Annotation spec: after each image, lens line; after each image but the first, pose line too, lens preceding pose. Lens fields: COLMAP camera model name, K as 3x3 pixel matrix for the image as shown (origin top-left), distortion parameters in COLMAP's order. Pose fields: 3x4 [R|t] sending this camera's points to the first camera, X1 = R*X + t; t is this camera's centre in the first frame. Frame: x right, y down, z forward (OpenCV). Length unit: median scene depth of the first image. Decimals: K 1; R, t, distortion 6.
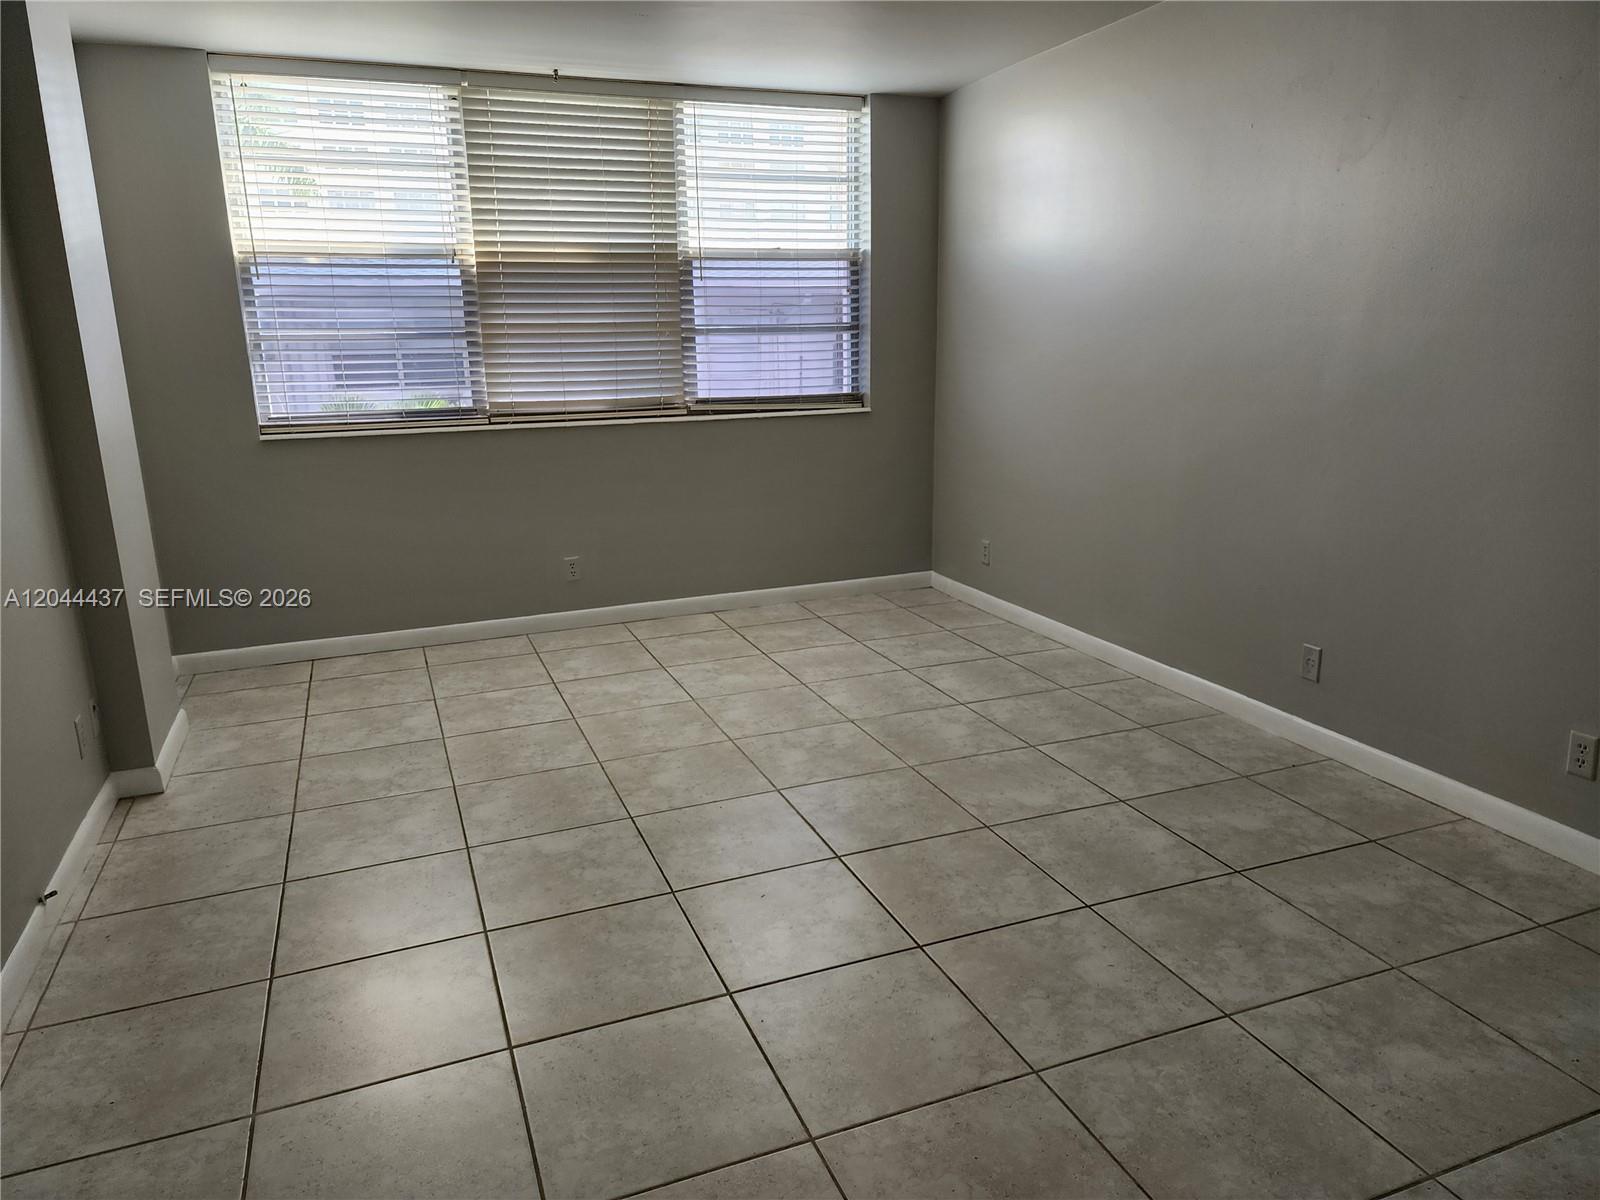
lens RADIAL K [[1073.6, 0, 799.5], [0, 1073.6, 599.8], [0, 0, 1]] dist [0.039386, -0.029167]
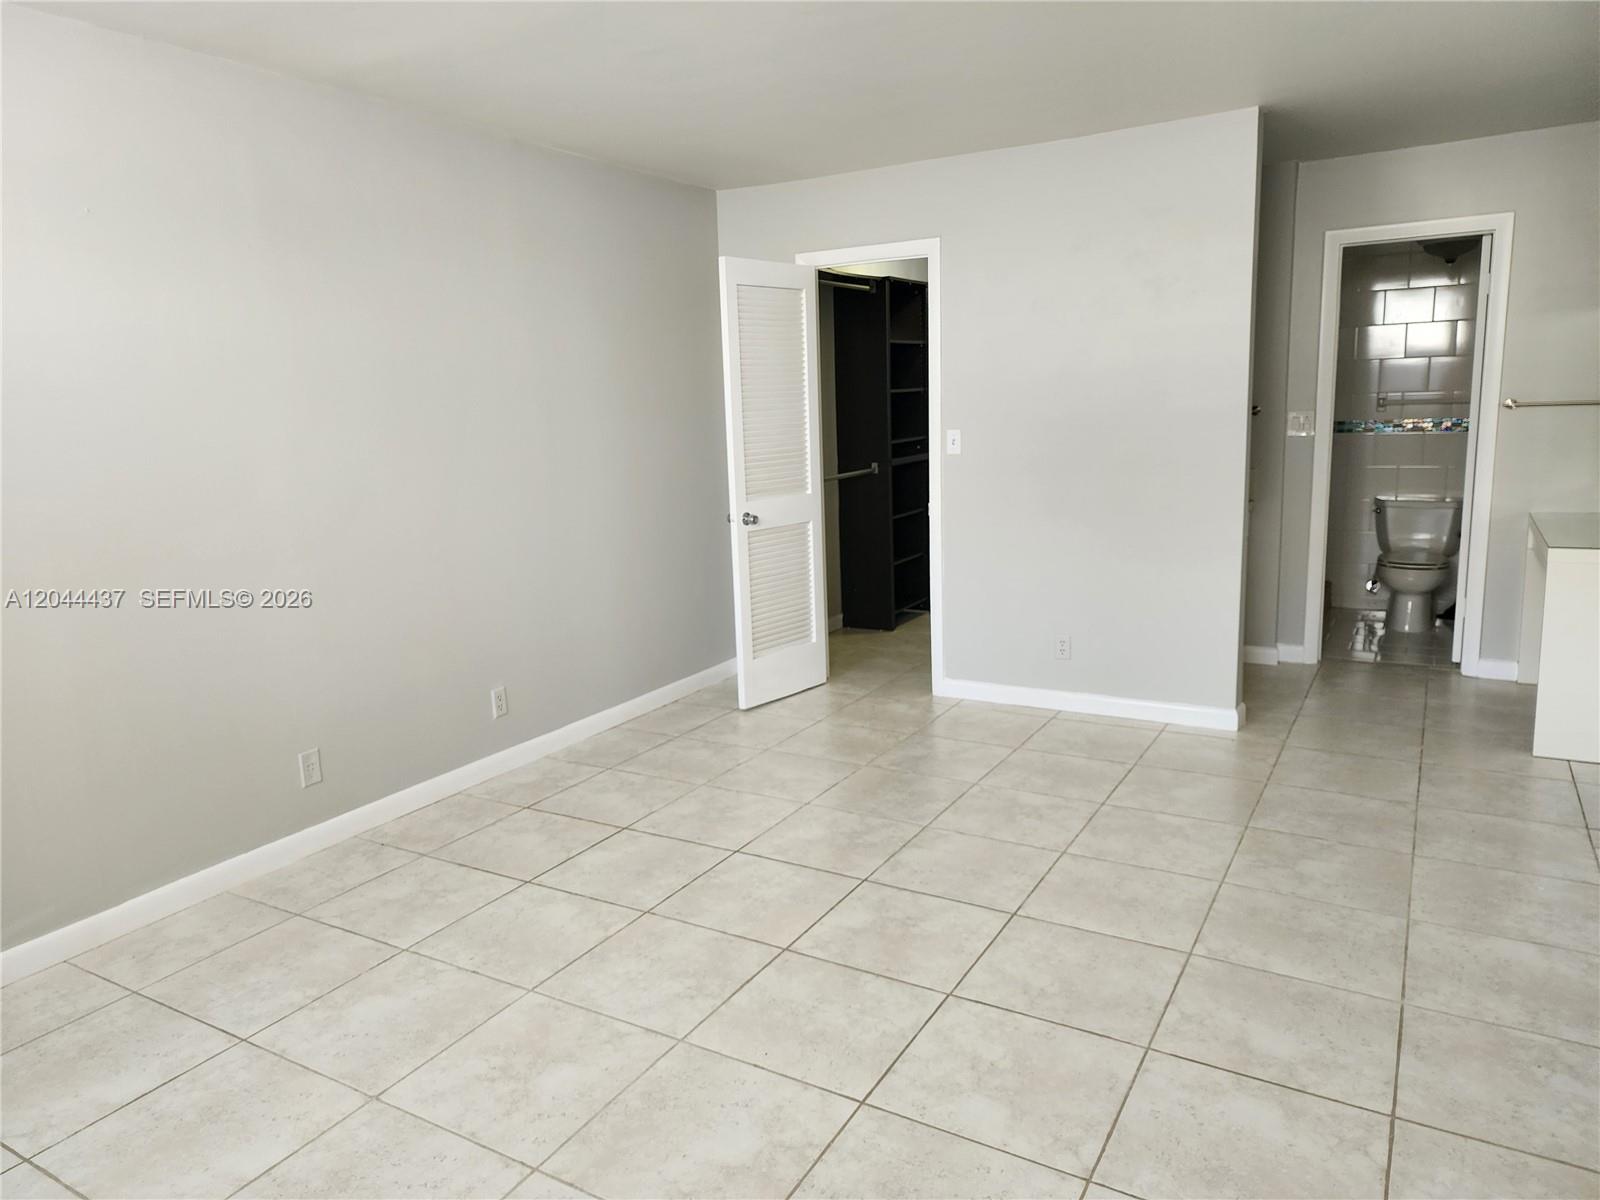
lens RADIAL K [[1073.6, 0, 787.4], [0, 1073.6, 610.1], [0, 0, 1]] dist [0.039386, -0.029167]
pose [[-0.611621, -0.105976, 0.784021, -0.605355], [0.242639, 0.918105, 0.313384, -0.300924], [-0.753024, 0.381906, -0.535819, 1.223104]]
